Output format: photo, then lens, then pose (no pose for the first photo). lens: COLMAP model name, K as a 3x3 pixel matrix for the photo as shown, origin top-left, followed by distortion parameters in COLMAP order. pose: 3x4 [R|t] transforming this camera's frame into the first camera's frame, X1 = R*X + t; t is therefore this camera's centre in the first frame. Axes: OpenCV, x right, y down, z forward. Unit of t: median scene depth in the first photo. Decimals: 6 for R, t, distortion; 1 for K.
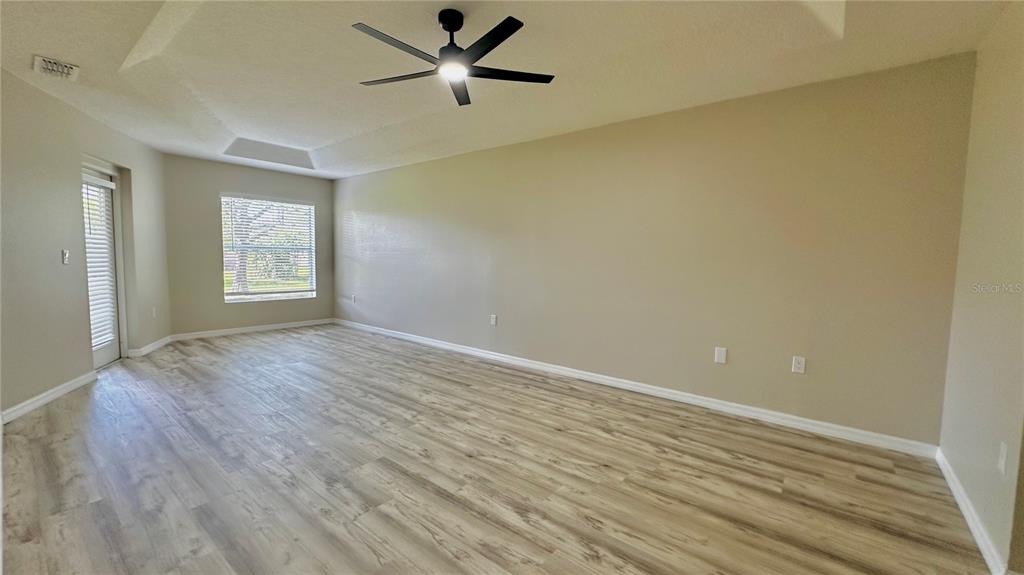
lens RADIAL K [[408.9, 0, 512.8], [0, 408.9, 286.5], [0, 0, 1]] dist [-0.004426, 0.000804]
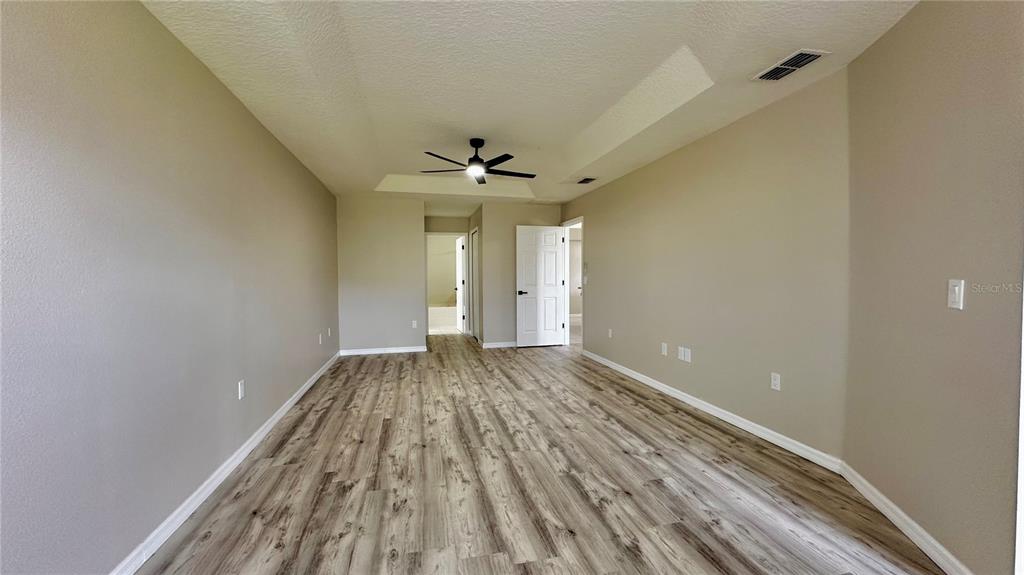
lens RADIAL K [[408.9, 0, 512.4], [0, 408.9, 286.4], [0, 0, 1]] dist [-0.004426, 0.000804]
pose [[-0.787173, -0.030361, 0.615985, -0.999063], [0.037629, 0.994562, 0.097107, -0.149595], [-0.615584, 0.099619, -0.781750, 1.712803]]
